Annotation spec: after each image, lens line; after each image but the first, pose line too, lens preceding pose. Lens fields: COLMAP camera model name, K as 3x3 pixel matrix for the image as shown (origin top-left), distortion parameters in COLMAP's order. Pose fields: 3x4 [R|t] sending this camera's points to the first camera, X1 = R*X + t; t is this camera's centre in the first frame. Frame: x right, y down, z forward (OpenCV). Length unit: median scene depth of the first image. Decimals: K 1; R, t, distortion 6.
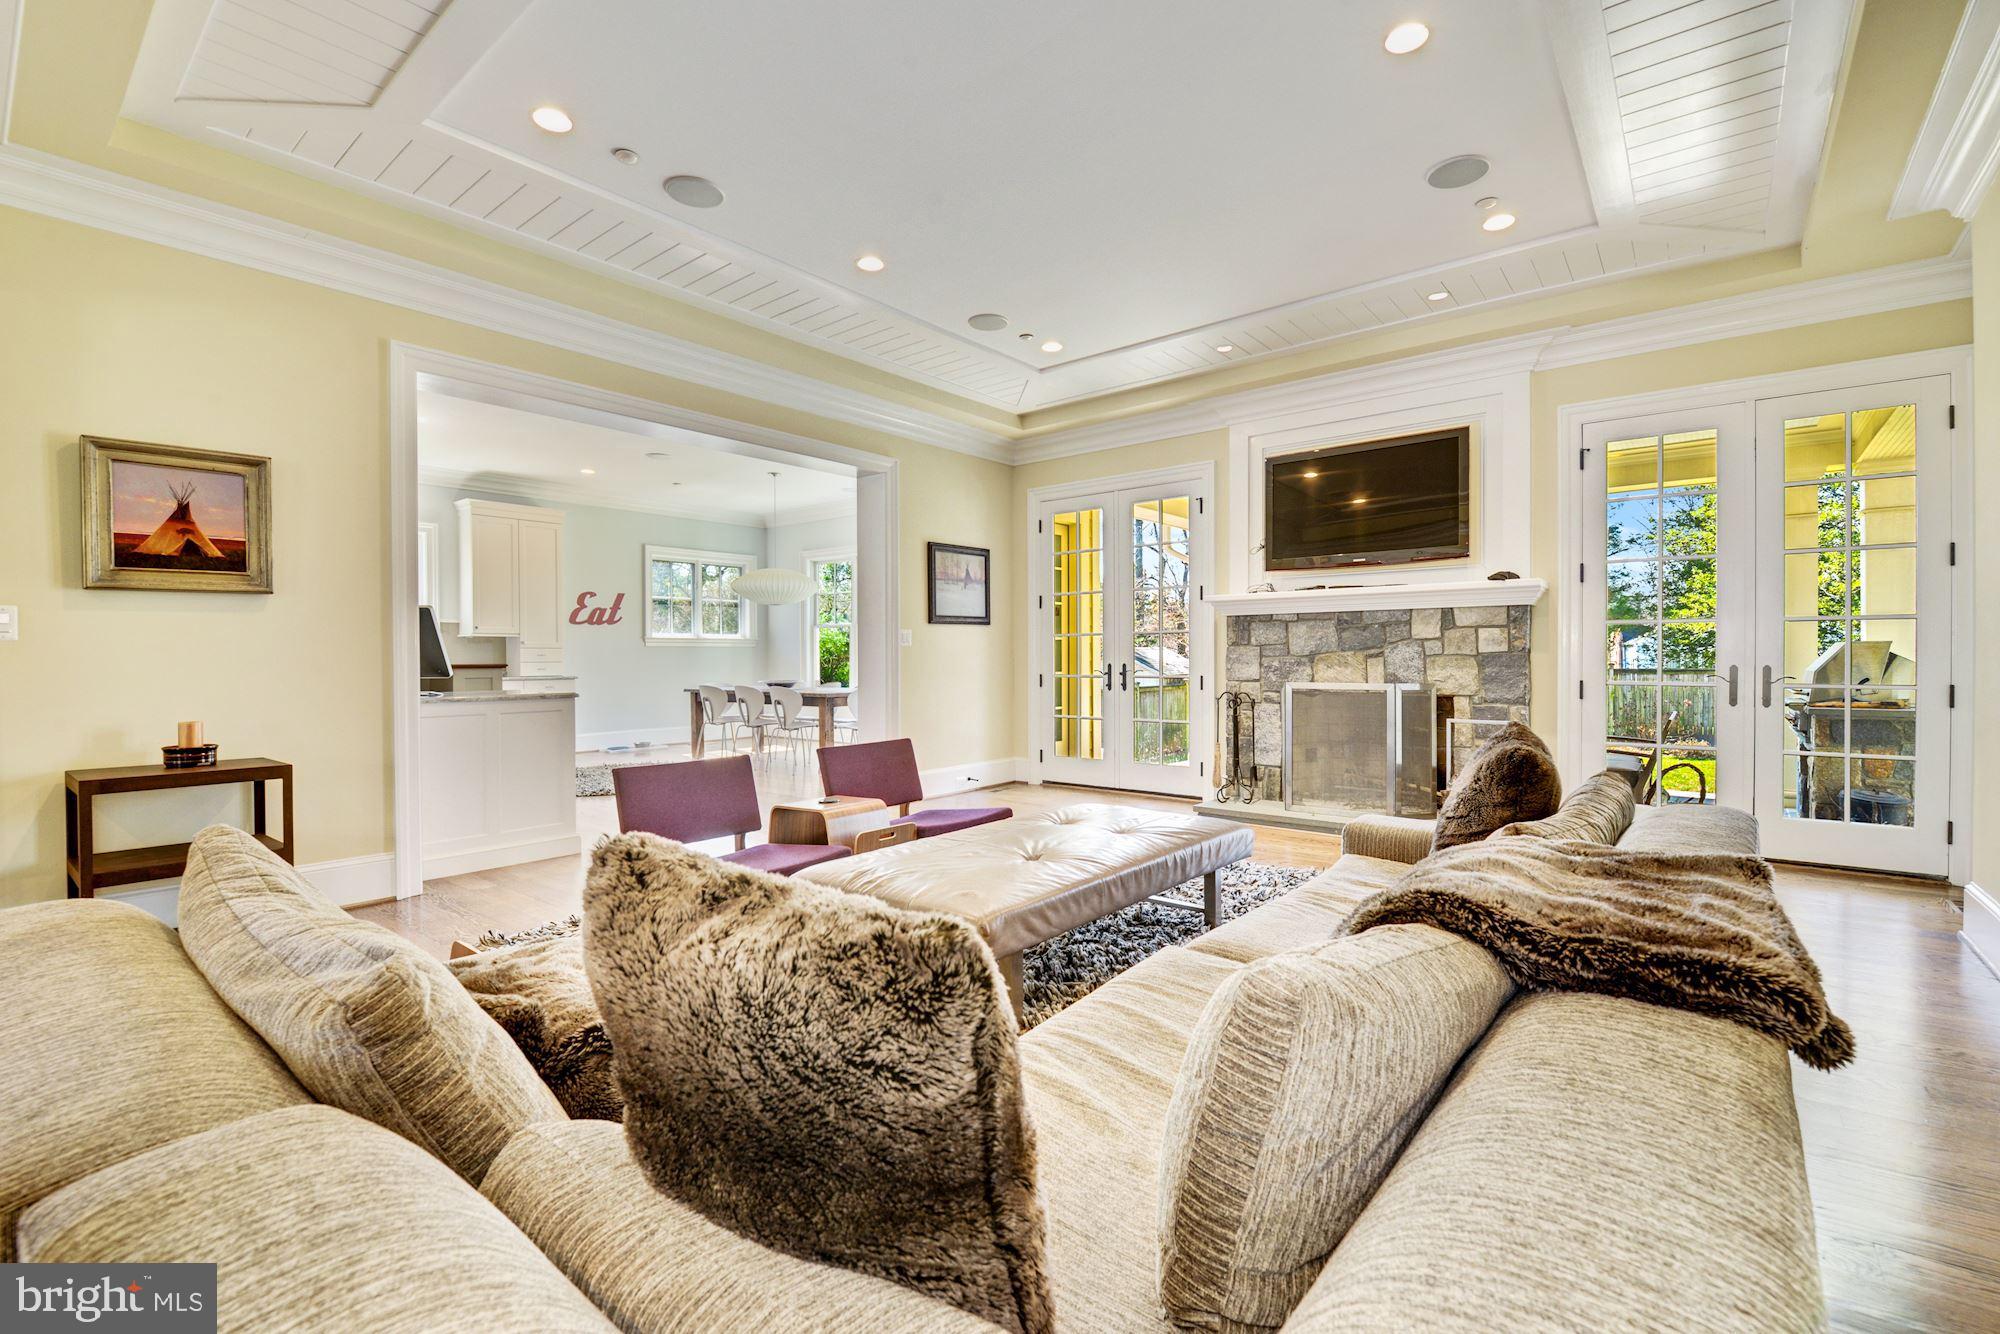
lens RADIAL K [[865.2, 0, 992.9], [0, 865.2, 659.8], [0, 0, 1]] dist [0.004687, -0.001291]
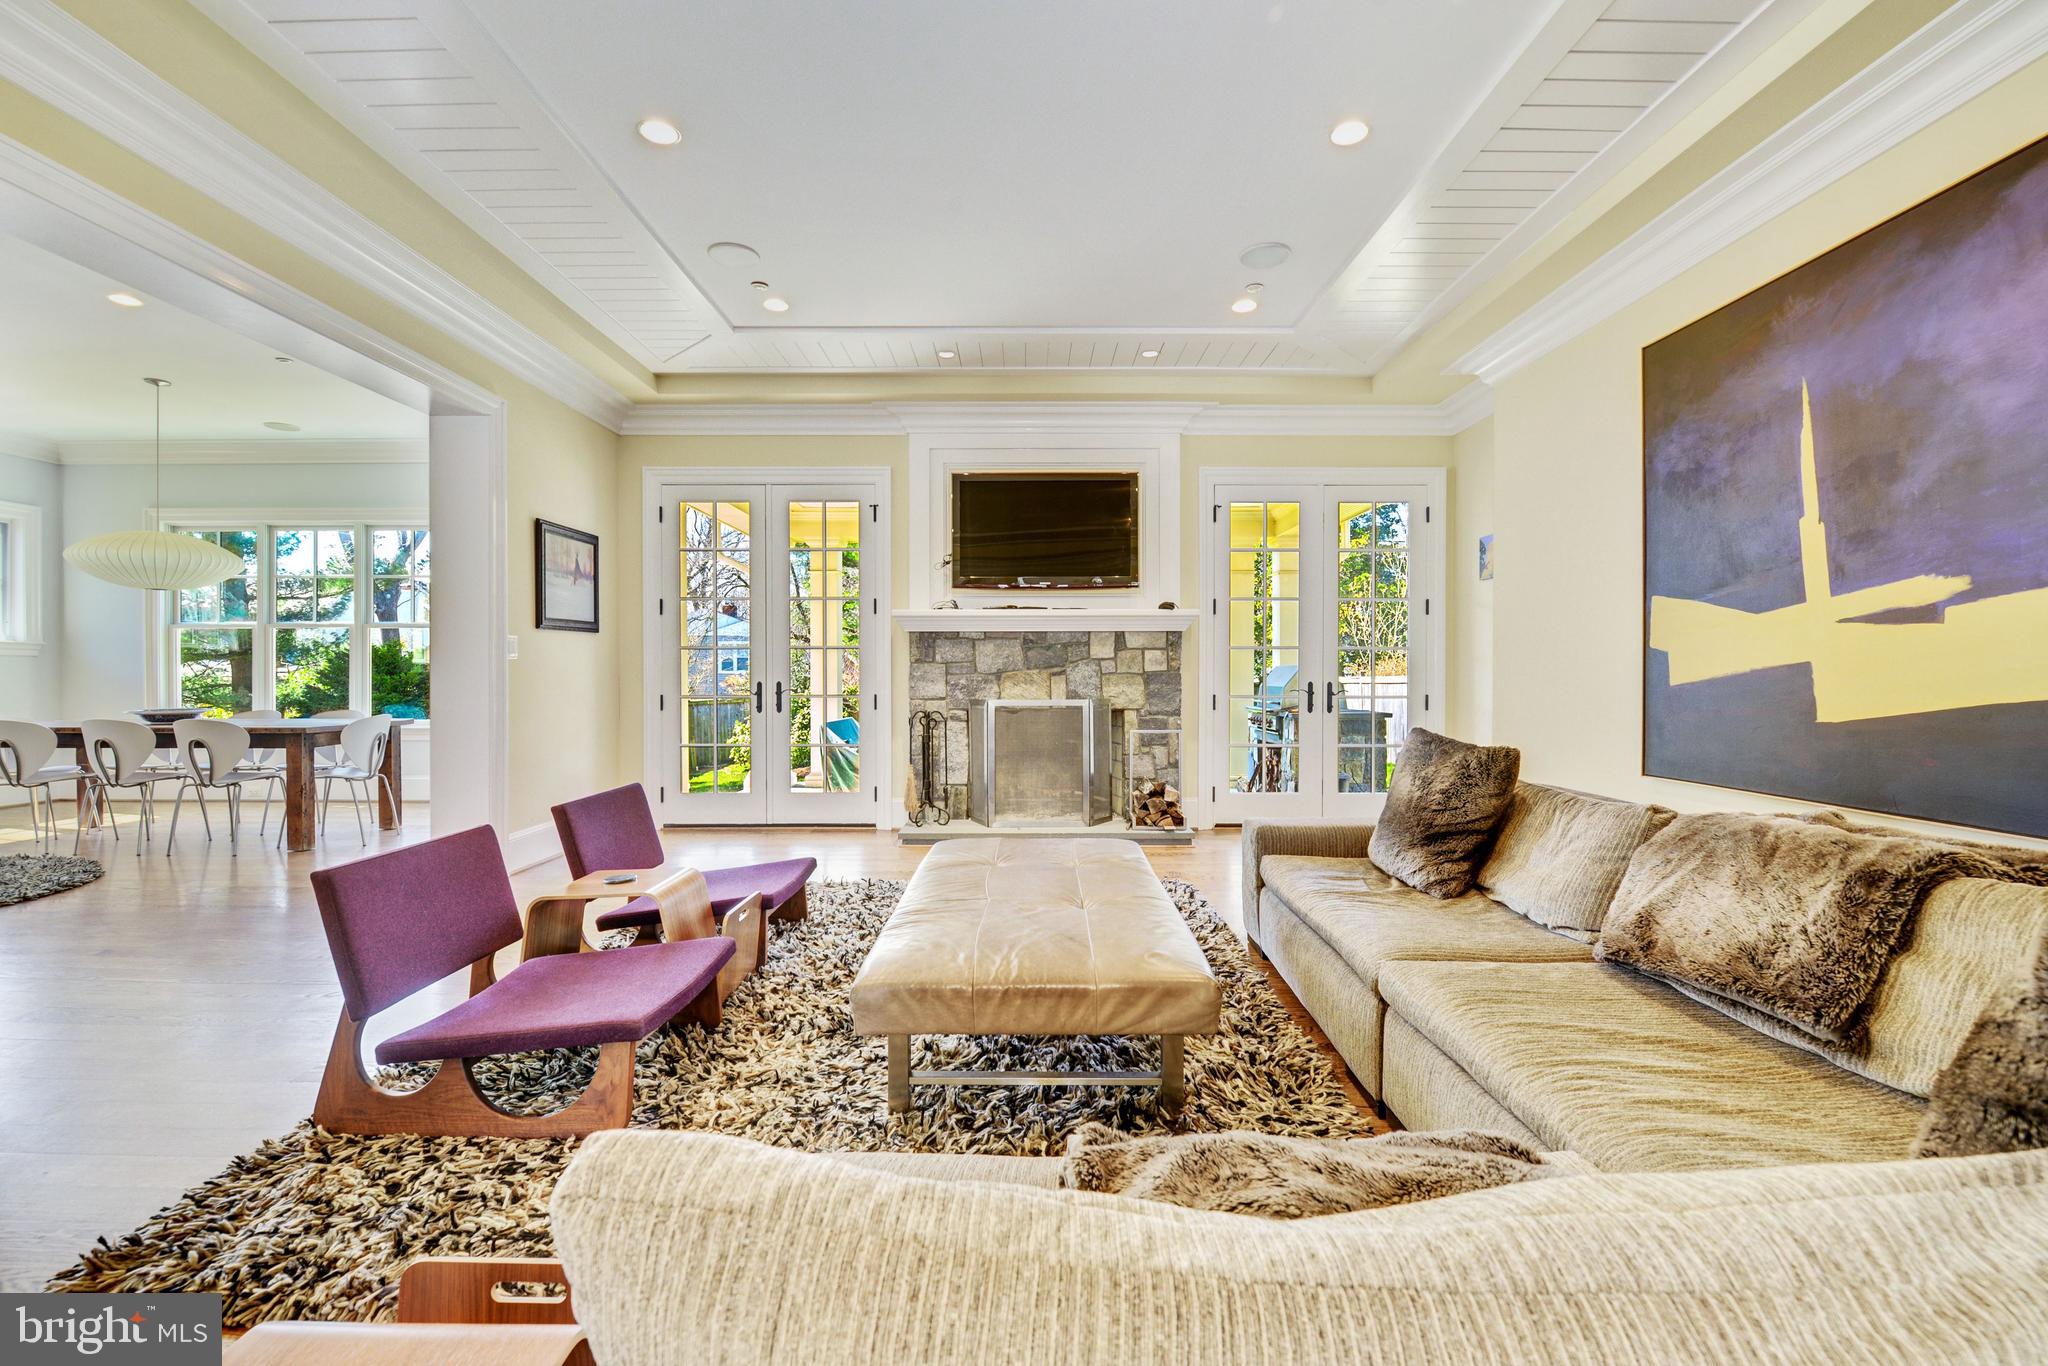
lens RADIAL K [[886.0, 0, 1019.6], [0, 886.0, 674.9], [0, 0, 1]] dist [0.004687, -0.001291]
pose [[0.776295, 0.000492, 0.630370, -0.274567], [-0.000830, 1.000000, 0.000241, -0.003472], [-0.630370, -0.000711, 0.776295, 0.174687]]
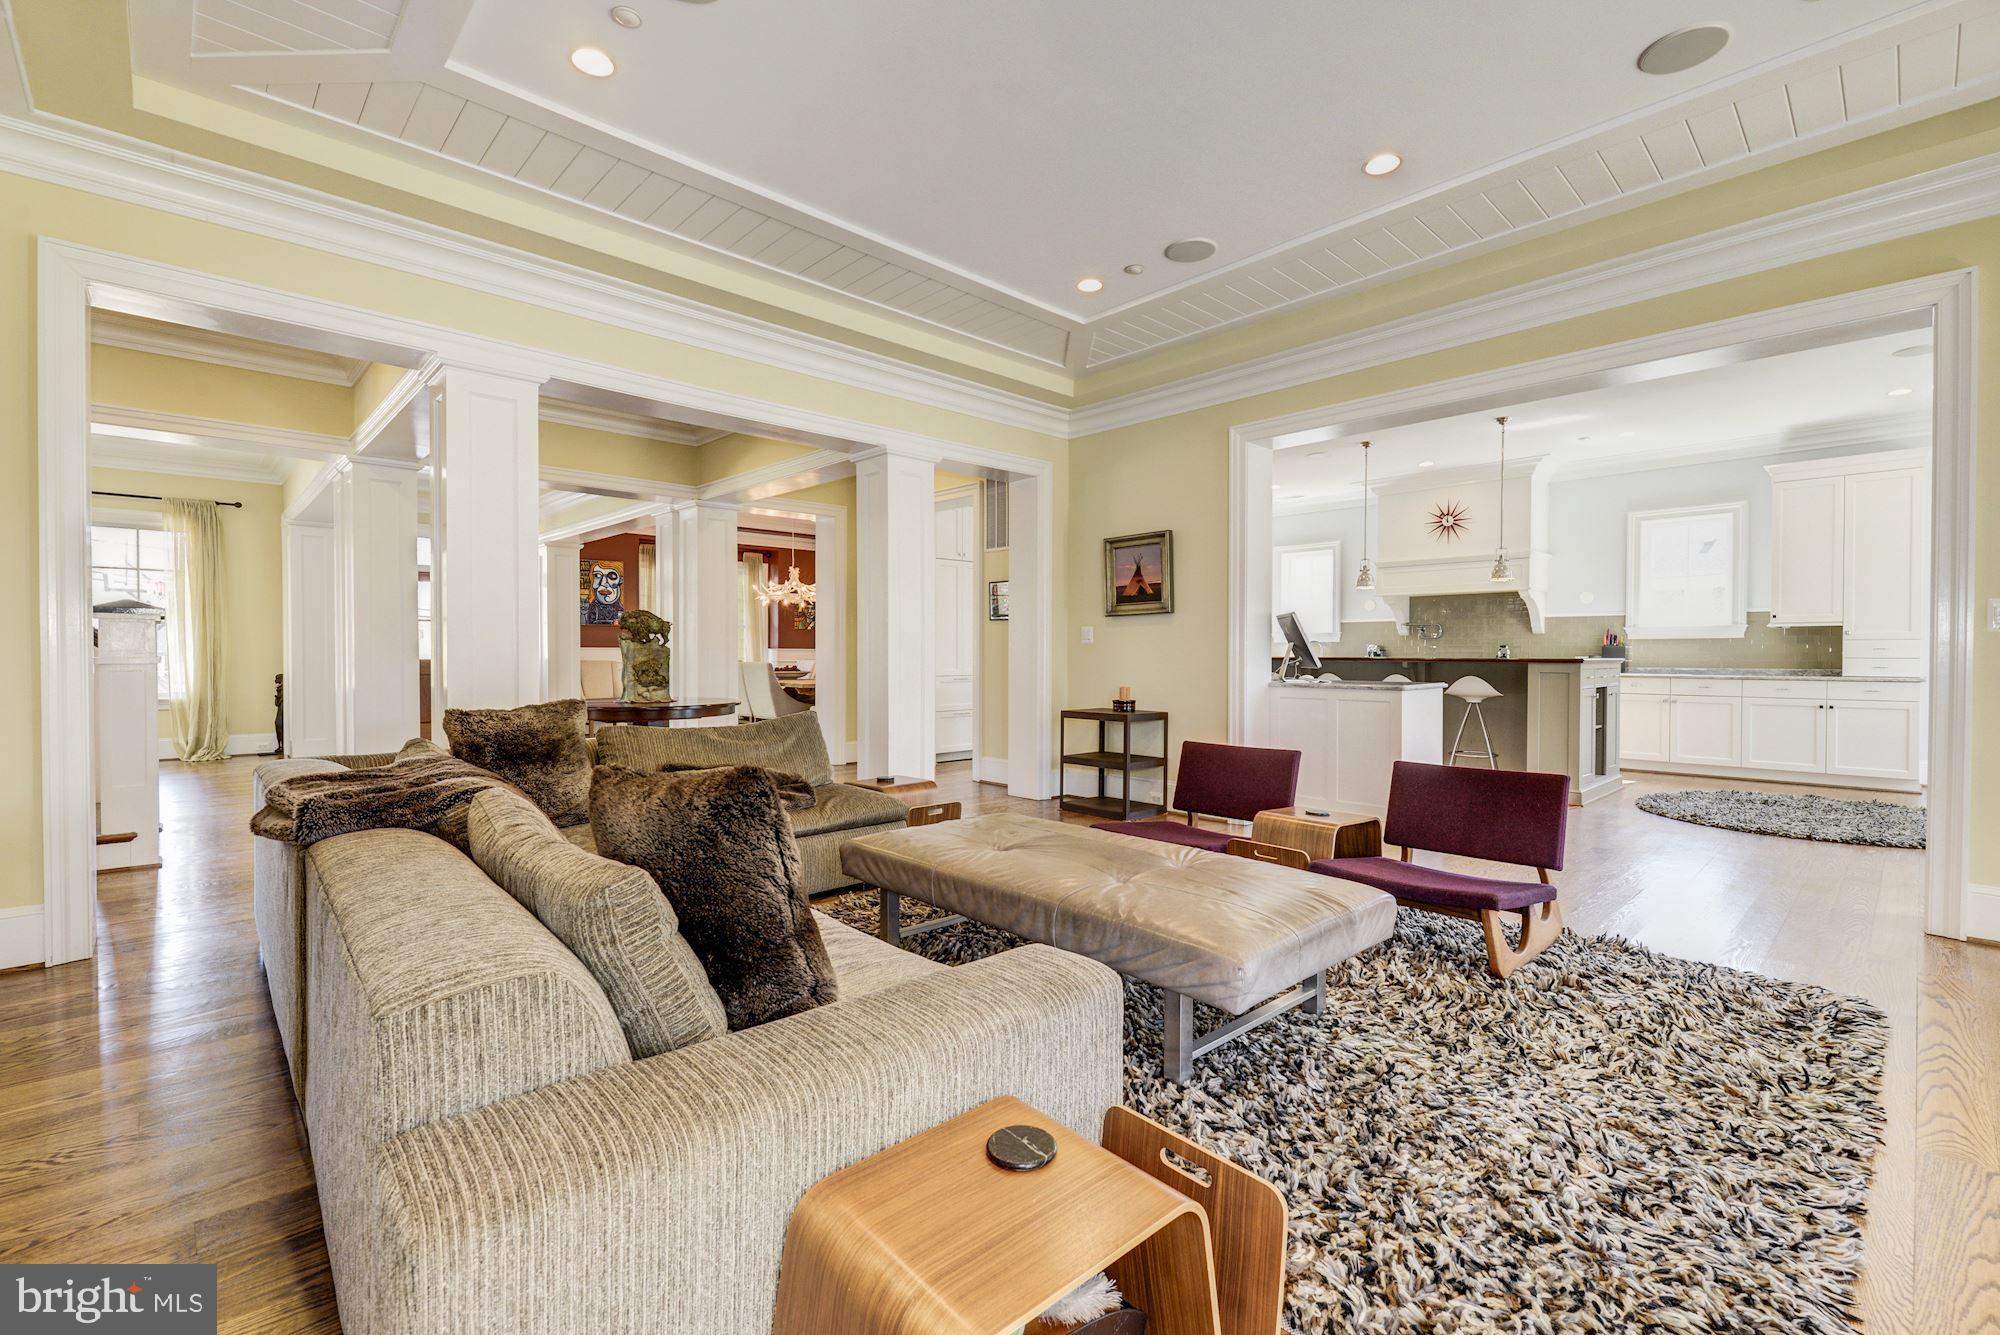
lens RADIAL K [[865.2, 0, 1003.2], [0, 865.2, 669.7], [0, 0, 1]] dist [0.004687, -0.001291]
pose [[-0.097647, 0.012844, -0.995138, 0.394876], [-0.008425, 0.999870, 0.013732, 0.005839], [0.995185, 0.009725, -0.097526, 0.401033]]
